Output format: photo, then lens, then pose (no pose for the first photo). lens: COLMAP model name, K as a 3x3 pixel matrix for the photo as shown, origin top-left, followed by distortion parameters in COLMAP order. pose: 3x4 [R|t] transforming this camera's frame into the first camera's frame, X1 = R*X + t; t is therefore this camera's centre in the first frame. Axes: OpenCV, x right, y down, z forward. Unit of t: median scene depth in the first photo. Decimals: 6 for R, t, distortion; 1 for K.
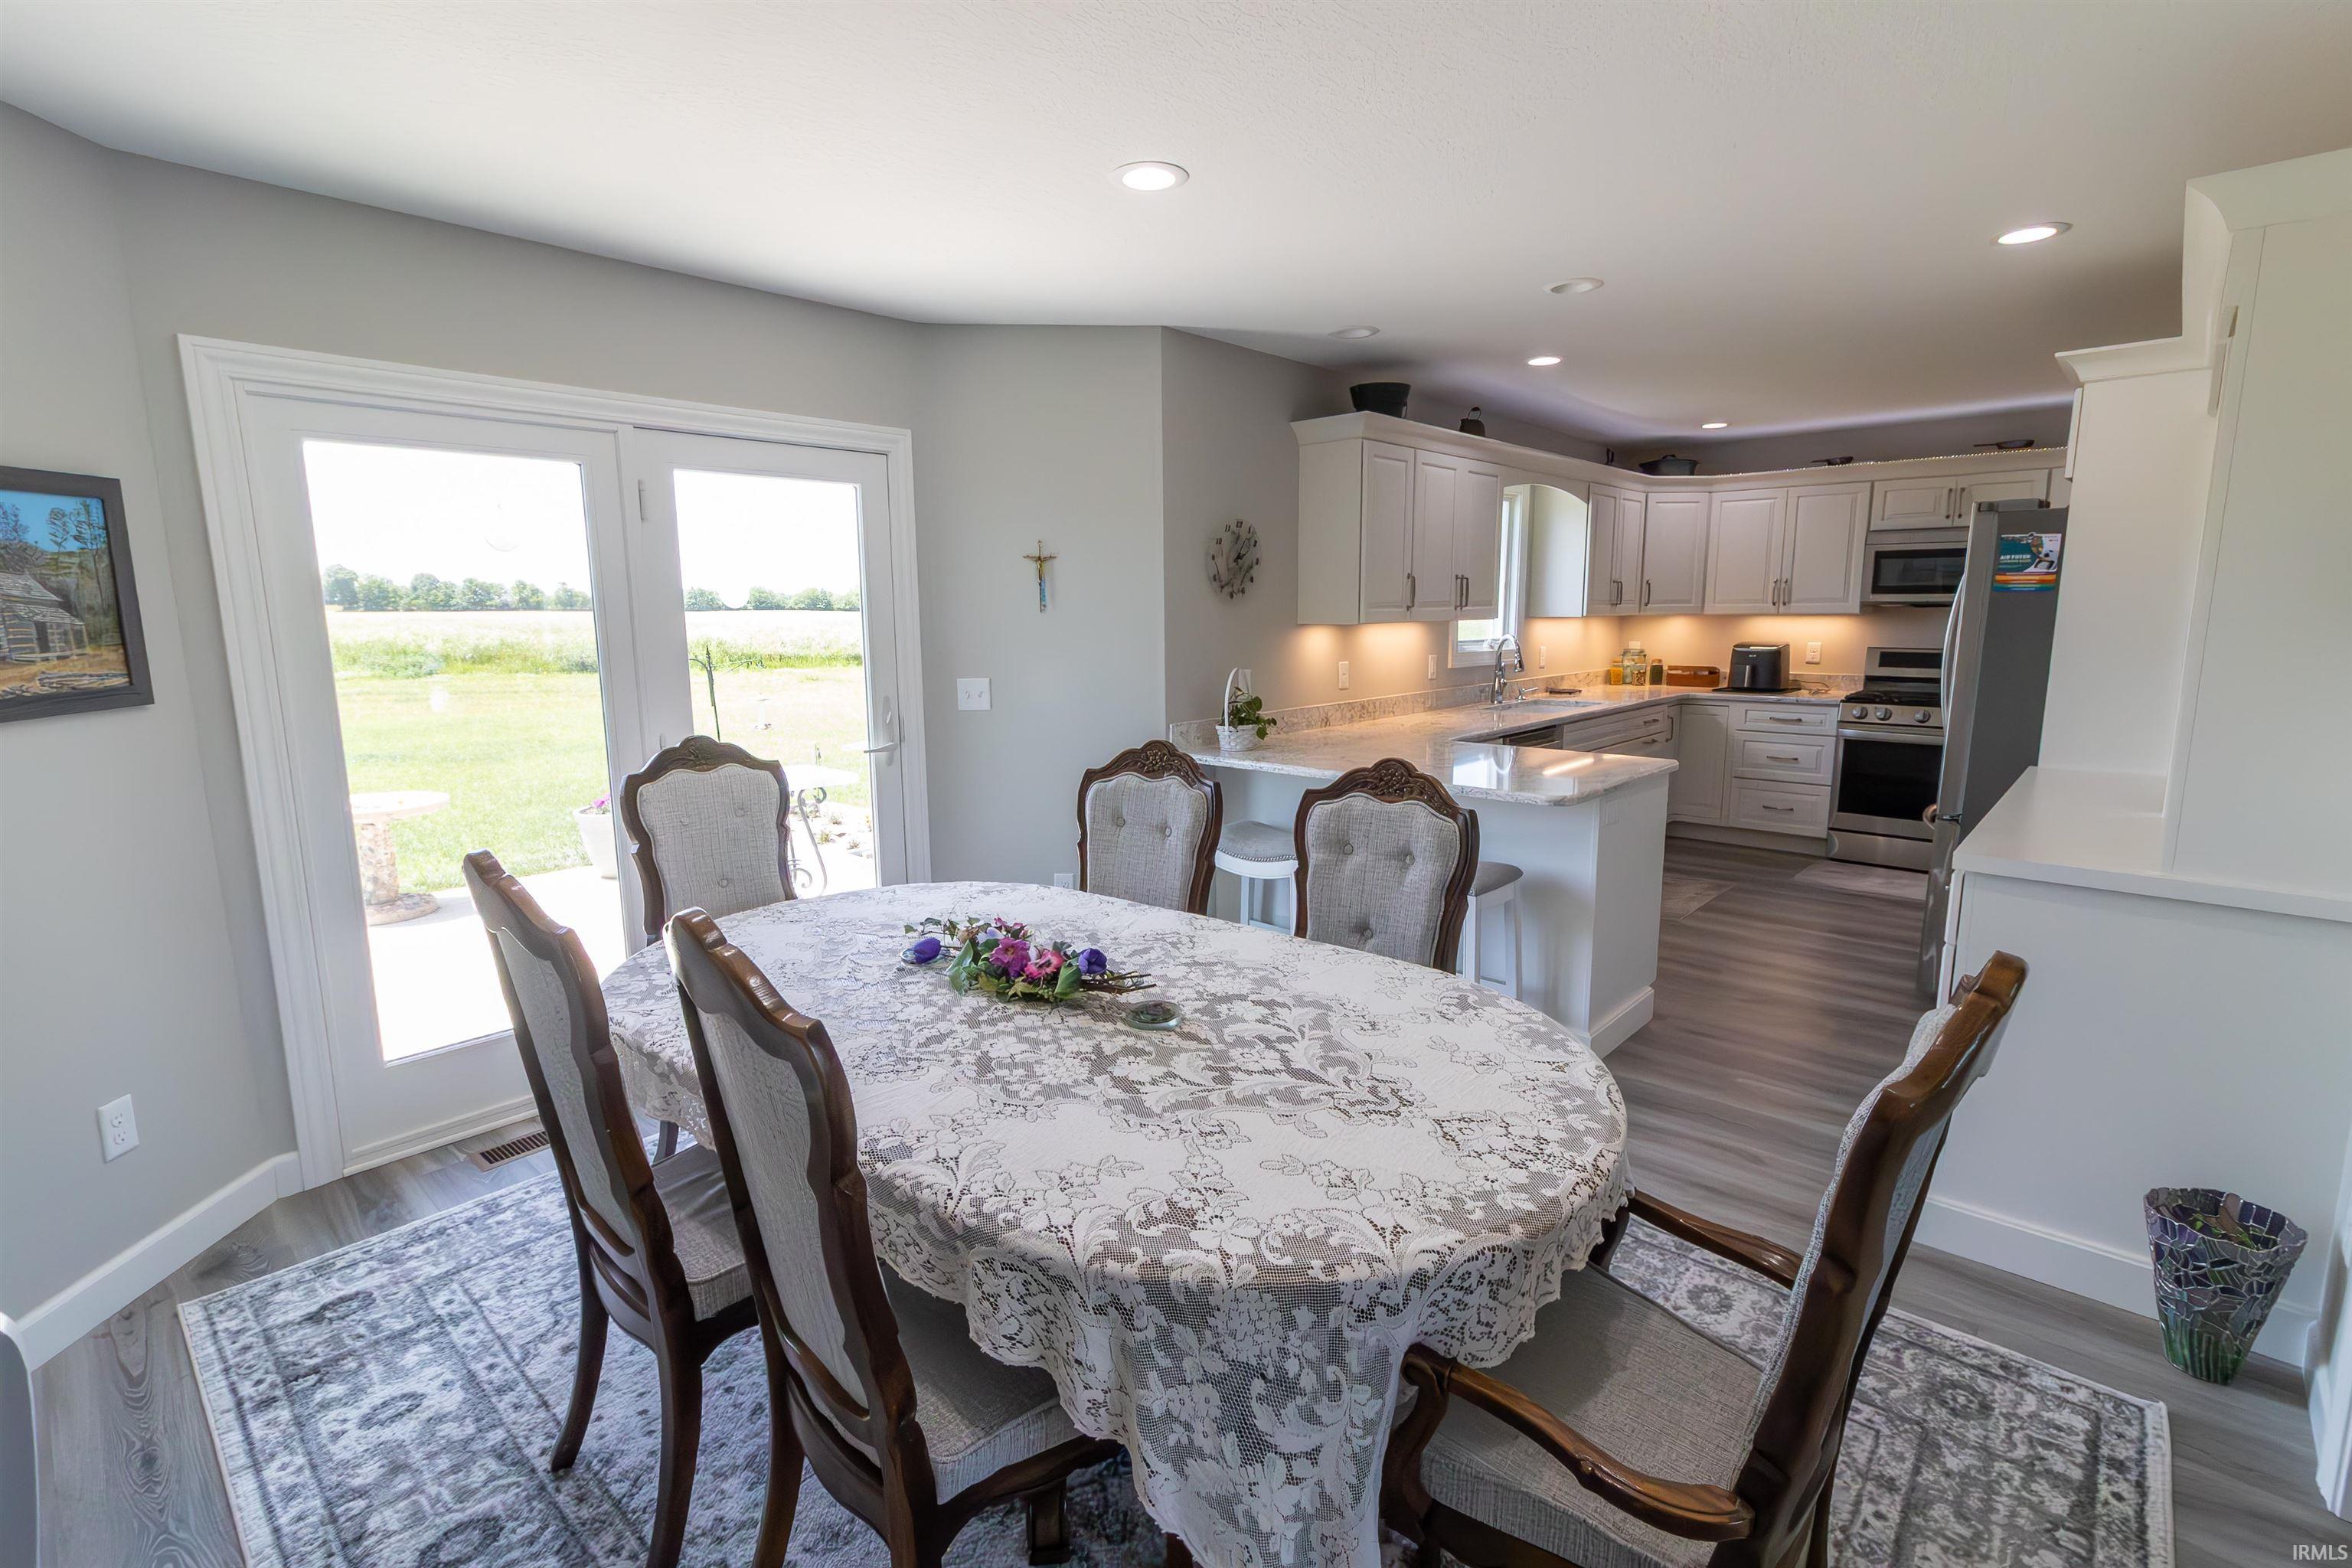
lens RADIAL K [[1078.3, 0, 1162.6], [0, 1078.3, 780.2], [0, 0, 1]] dist [0.003107, 0.001057]
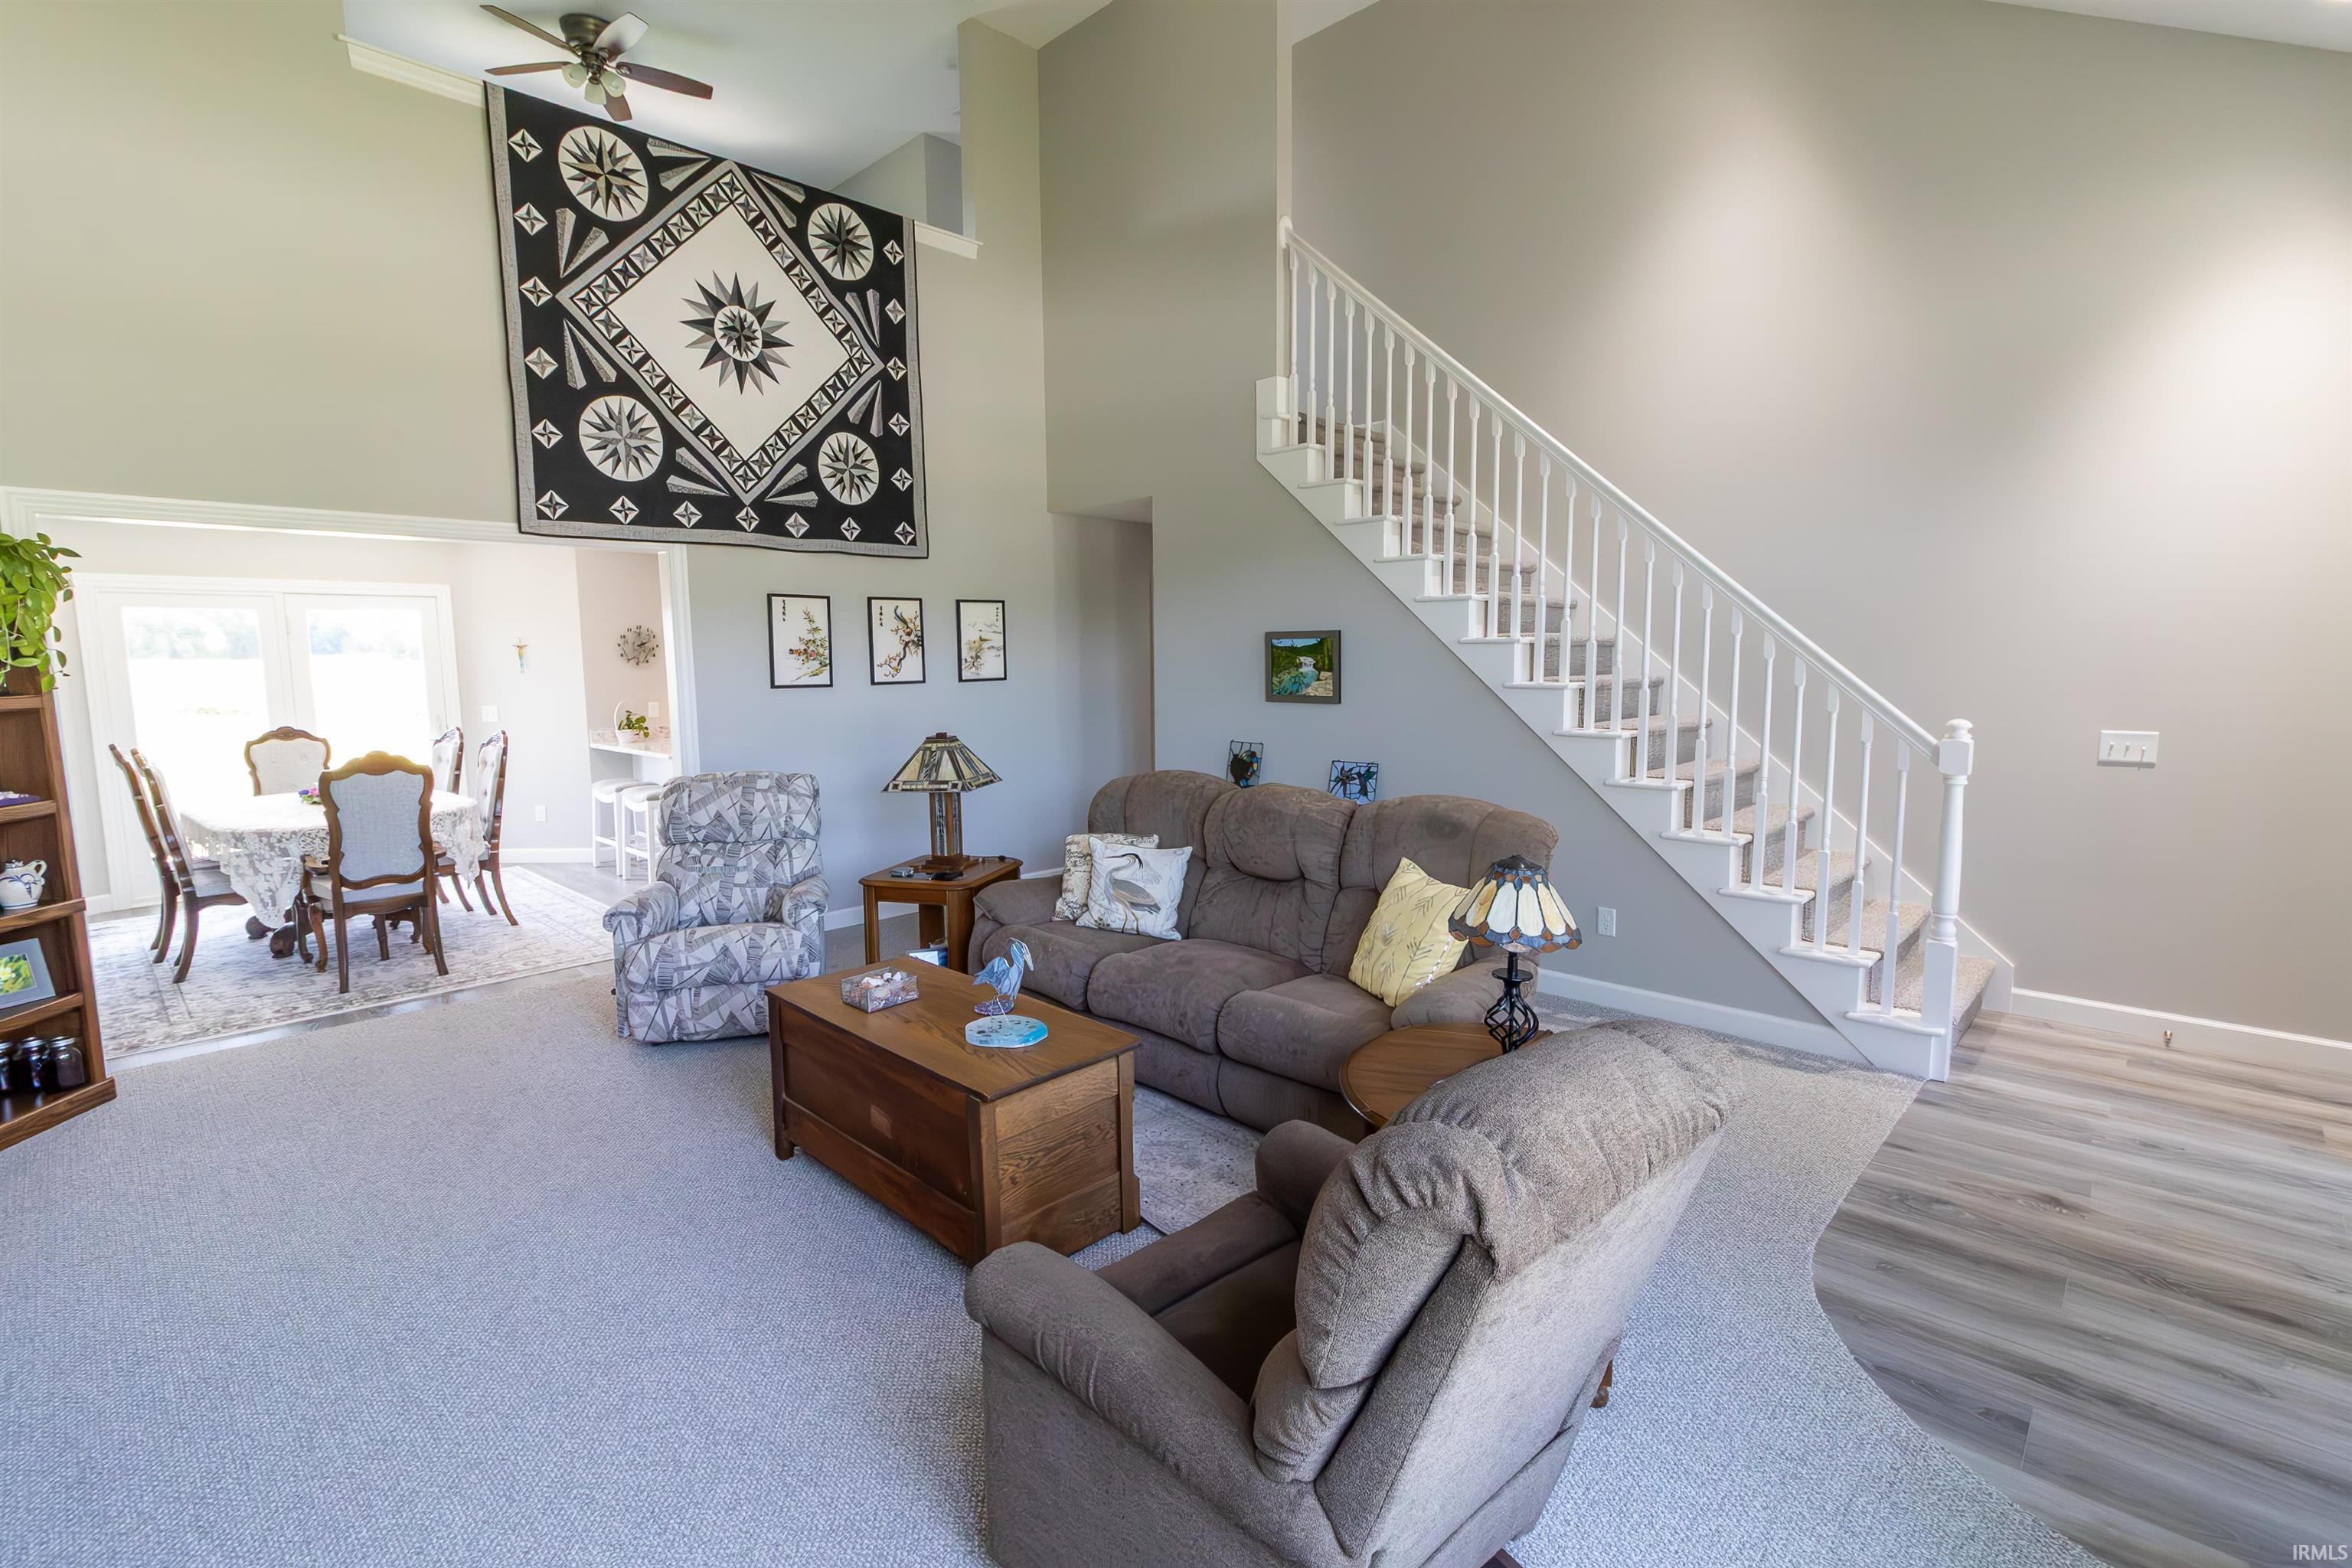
lens RADIAL K [[1078.3, 0, 1165.1], [0, 1078.3, 772.8], [0, 0, 1]] dist [0.003107, 0.001057]
pose [[0.999621, 0.000226, -0.027543, 2.518248], [-0.001599, 0.998755, -0.049857, 0.282842], [0.027497, 0.049883, 0.998377, -2.124872]]
